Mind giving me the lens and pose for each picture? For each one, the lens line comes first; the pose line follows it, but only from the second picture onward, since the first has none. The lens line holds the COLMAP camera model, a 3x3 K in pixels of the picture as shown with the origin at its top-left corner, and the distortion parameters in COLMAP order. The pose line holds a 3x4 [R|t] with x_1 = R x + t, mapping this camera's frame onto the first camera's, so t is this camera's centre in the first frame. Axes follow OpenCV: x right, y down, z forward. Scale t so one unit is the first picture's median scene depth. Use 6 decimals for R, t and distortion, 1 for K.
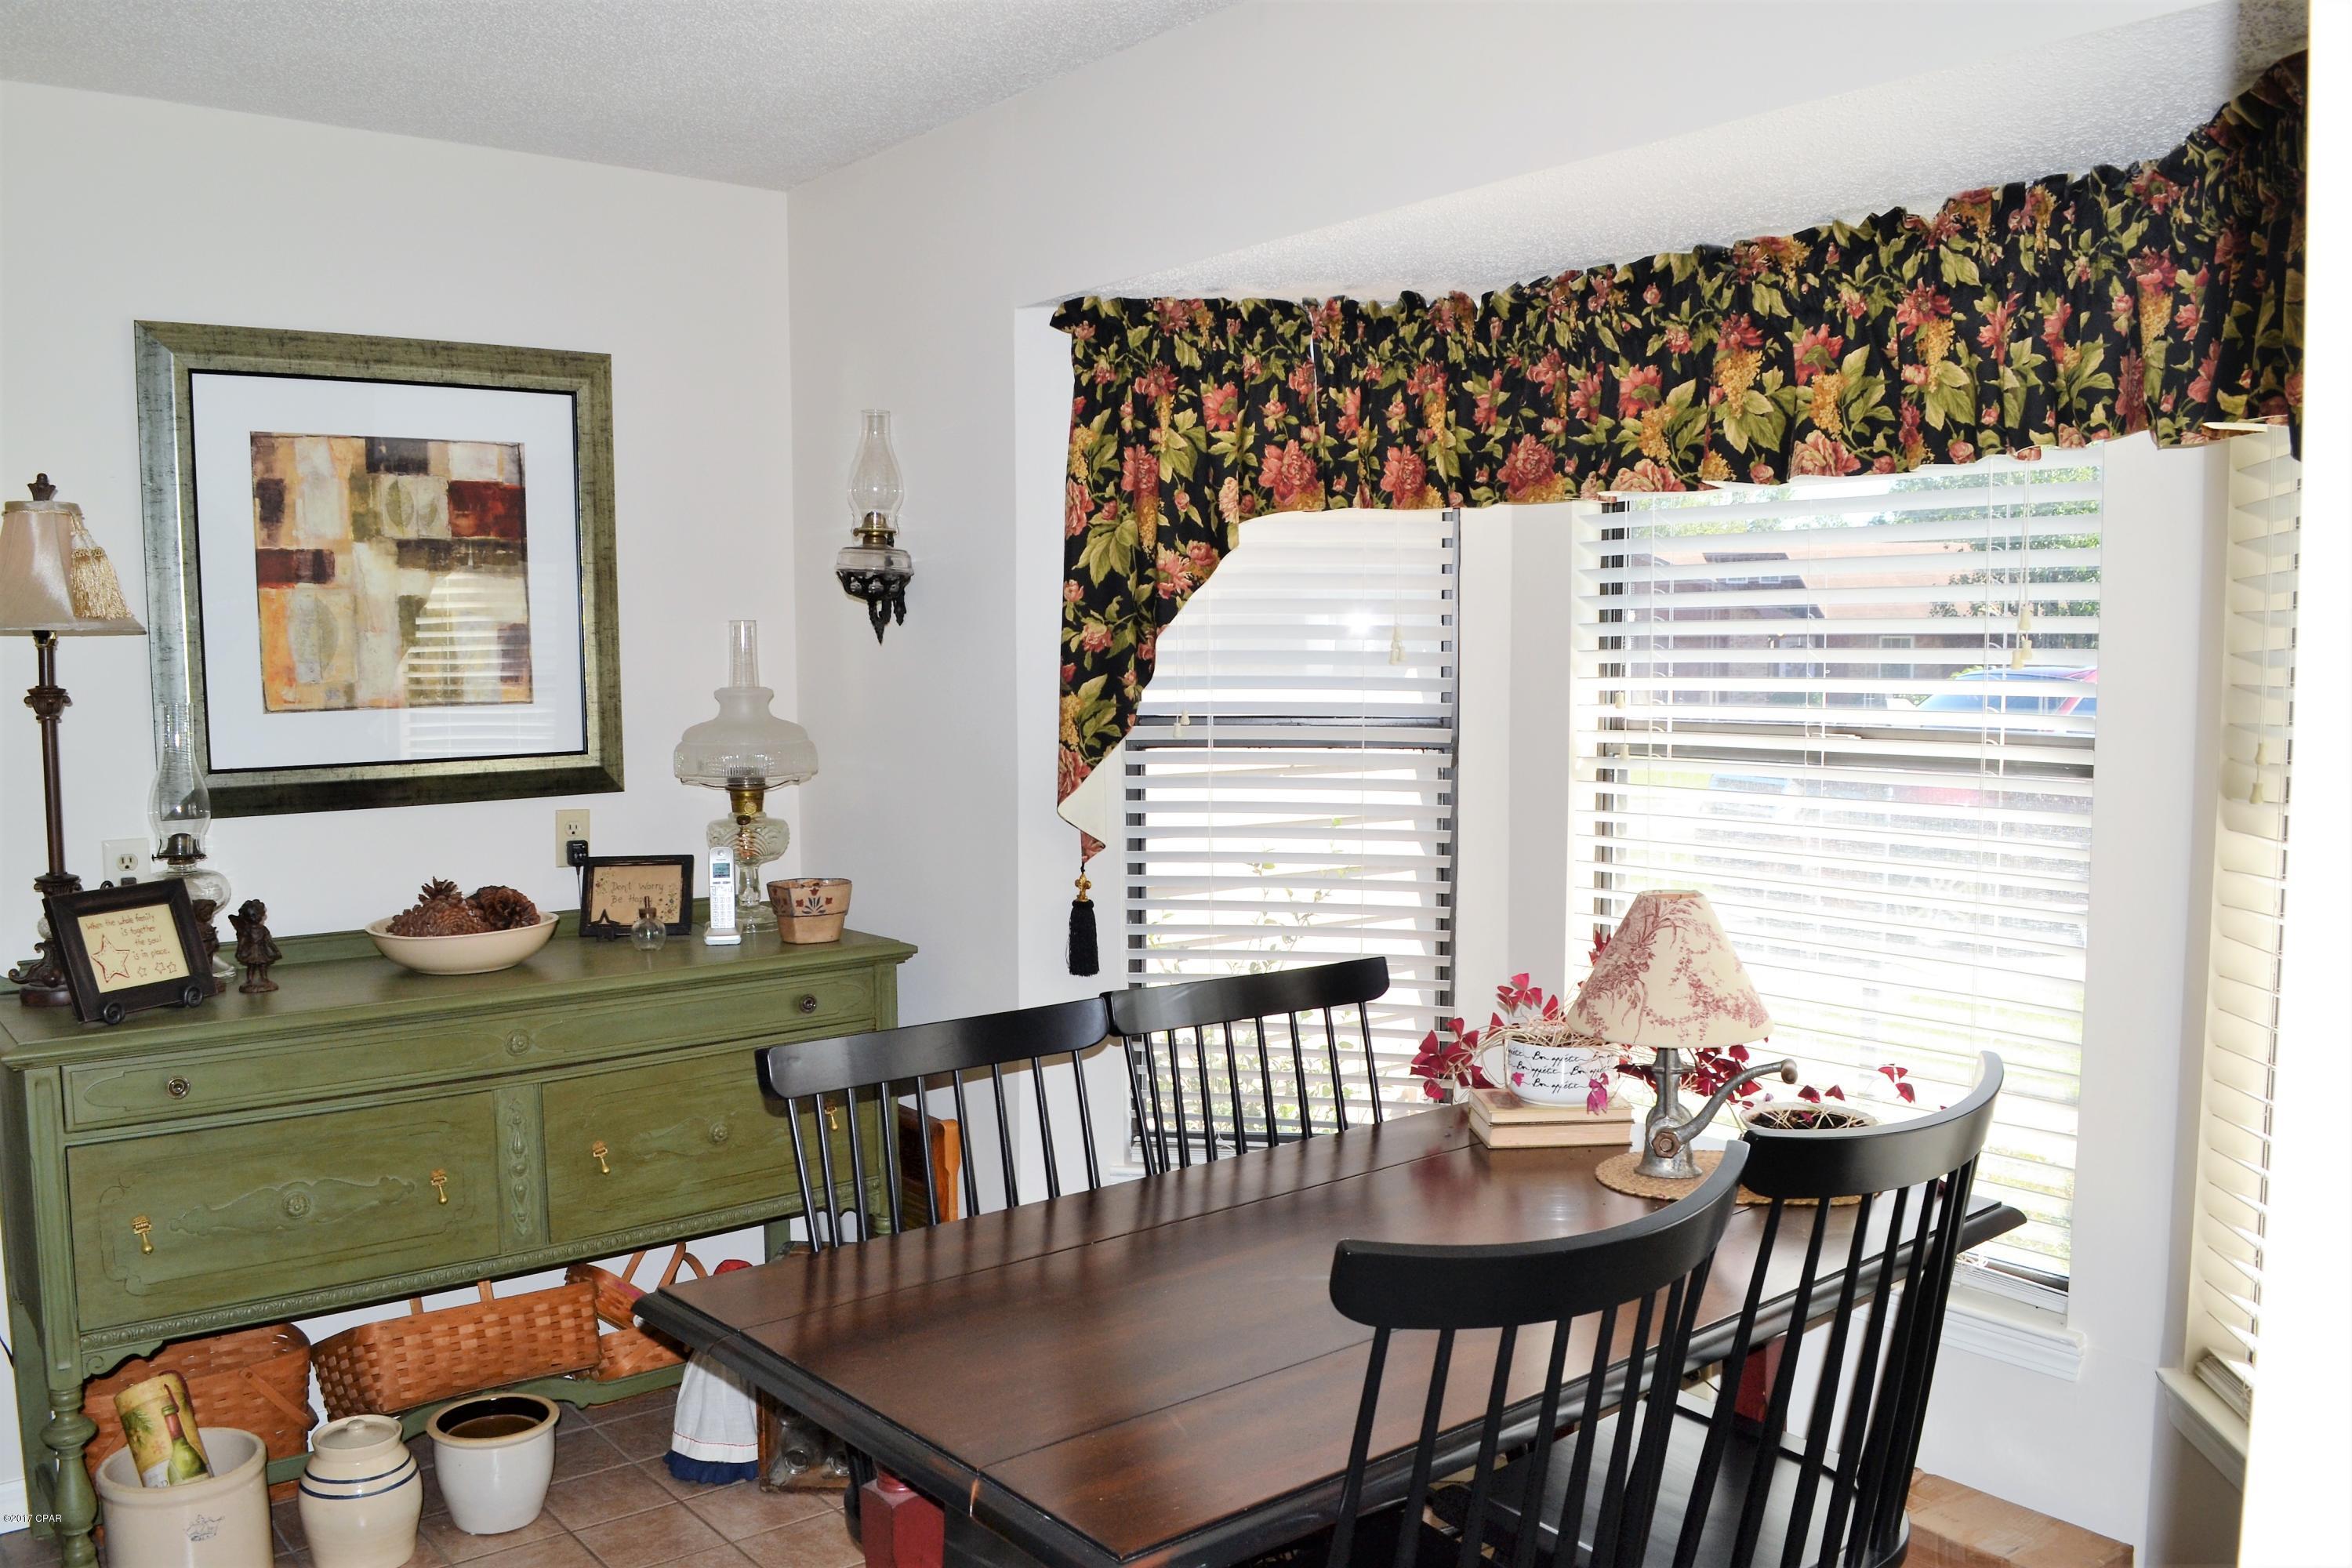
lens RADIAL K [[1878.4, 0, 1167.1], [0, 1878.4, 821.1], [0, 0, 1]] dist [-0.088391, 0.018156]
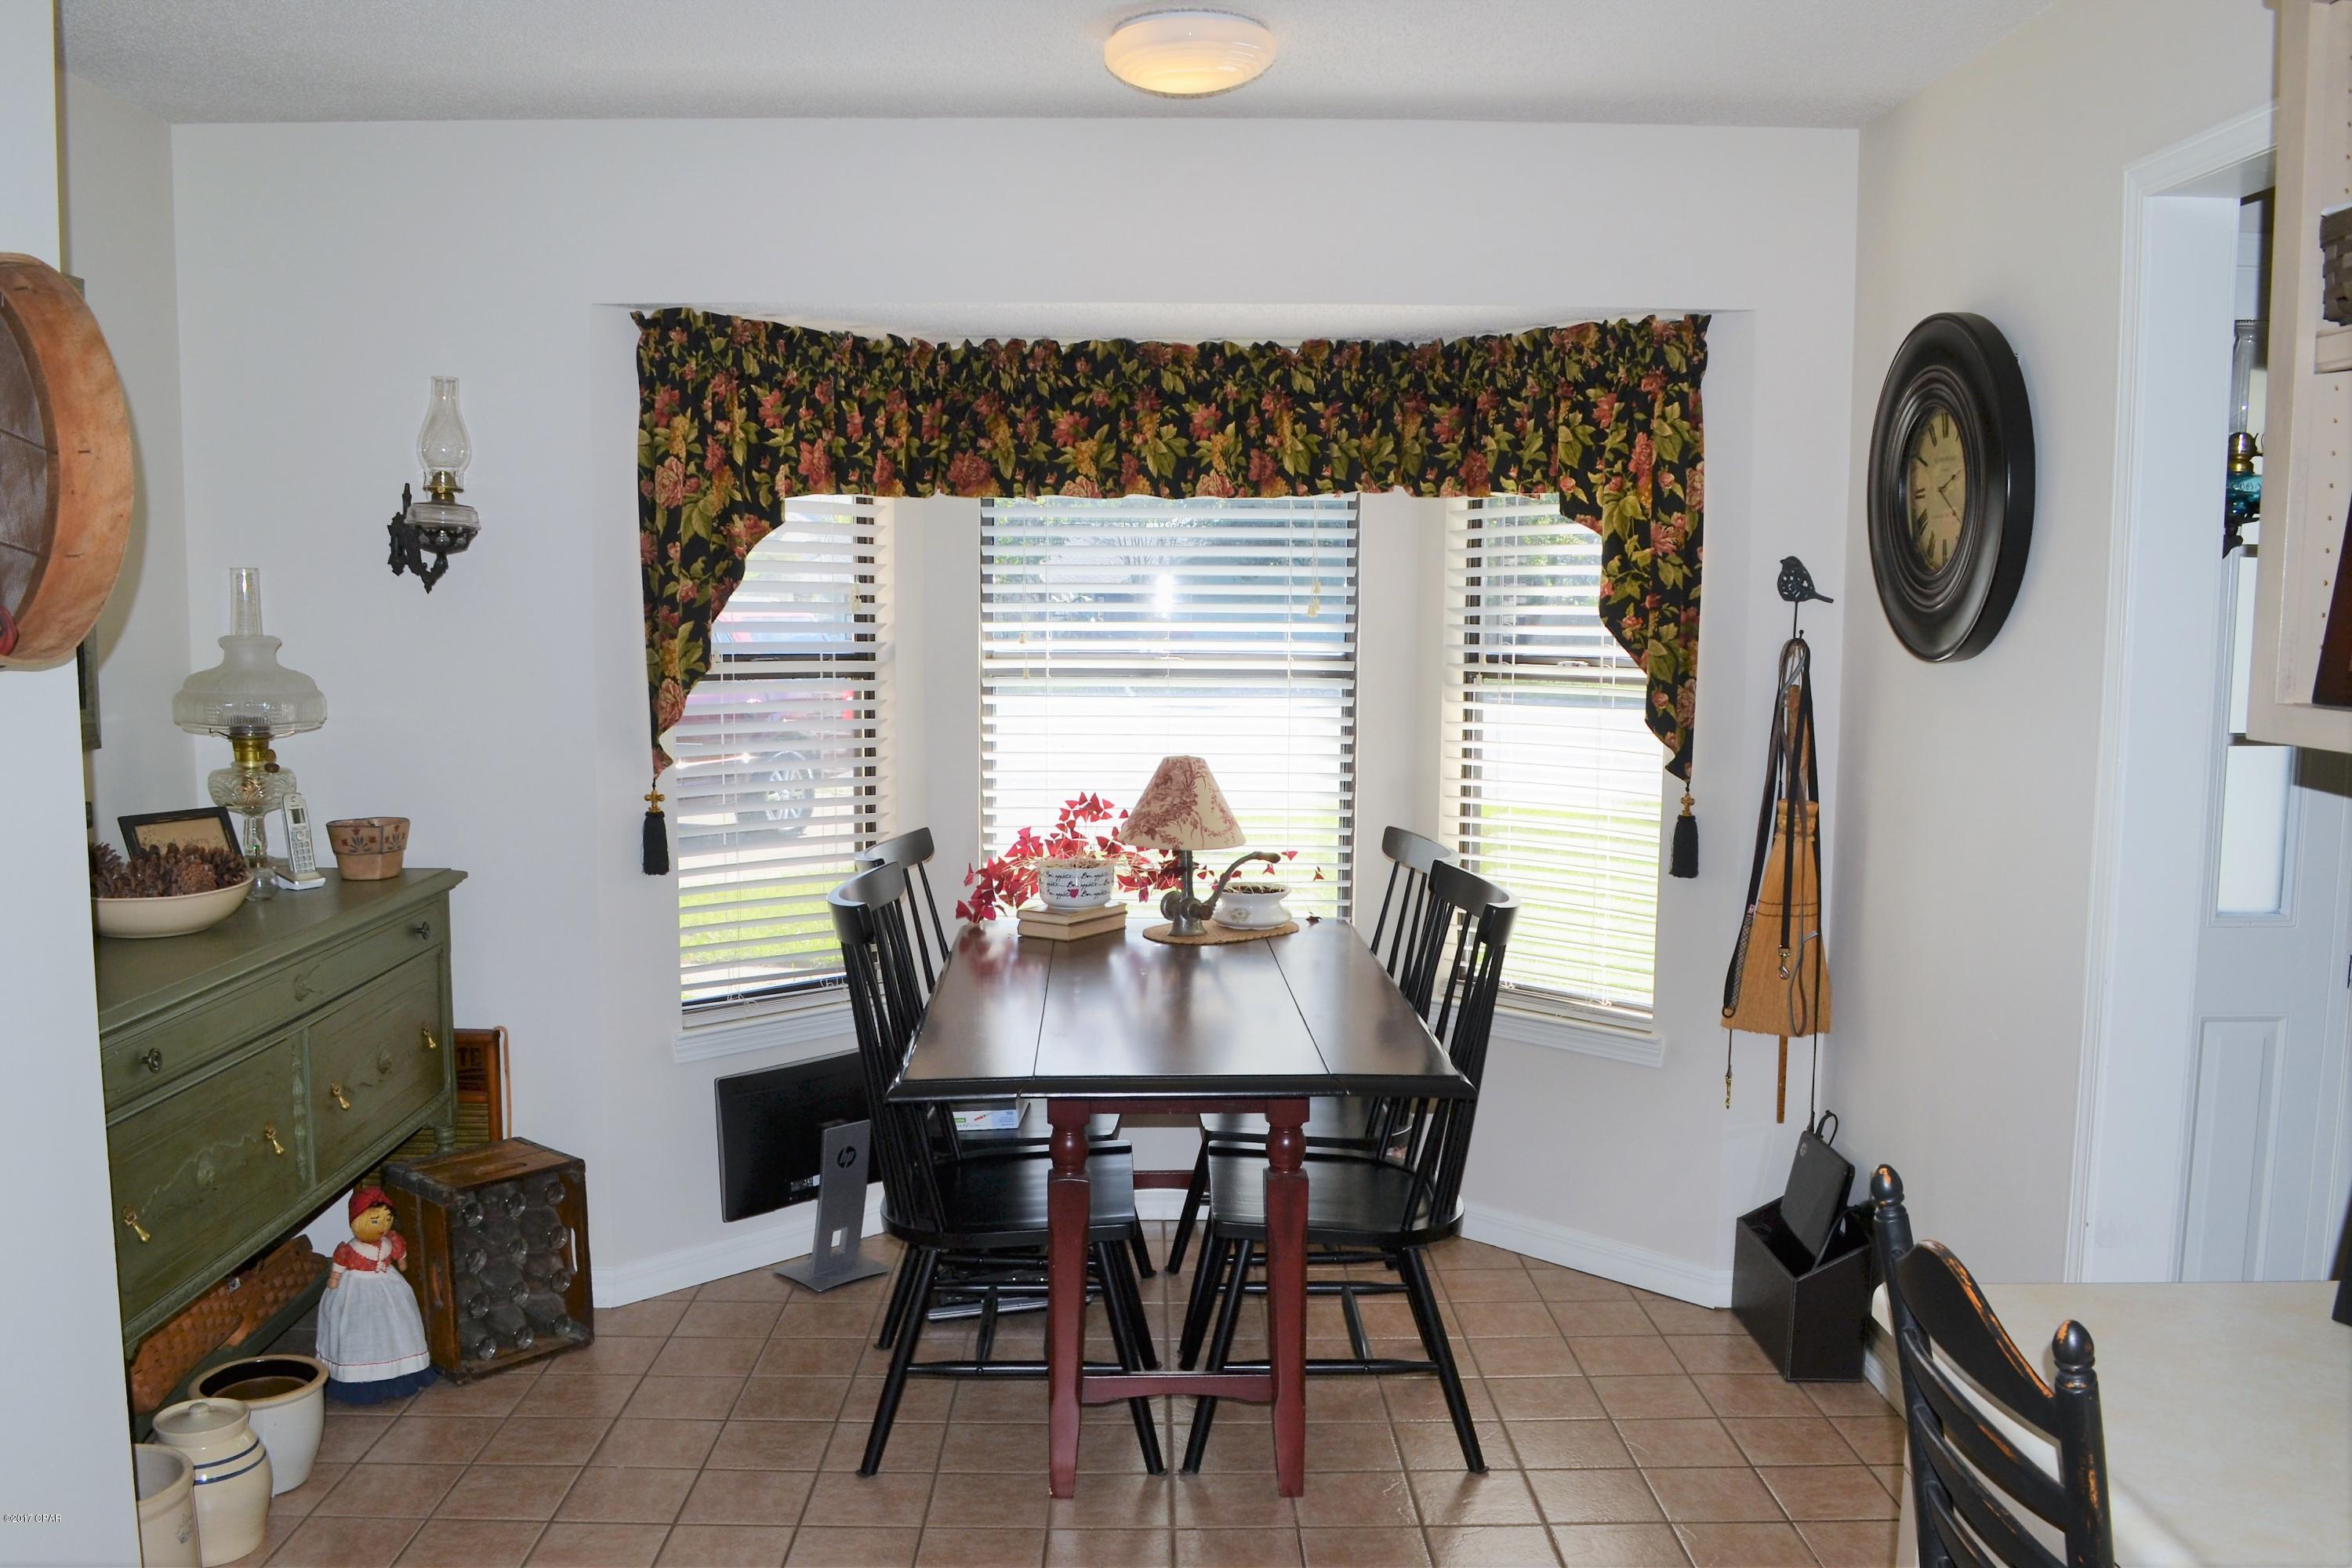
lens RADIAL K [[1878.4, 0, 1167.1], [0, 1878.4, 821.1], [0, 0, 1]] dist [-0.088391, 0.018156]
pose [[0.625505, -0.080182, 0.776089, -0.810953], [0.058735, 0.996722, 0.055638, 0.002124], [-0.778006, 0.010782, 0.628165, 0.004597]]
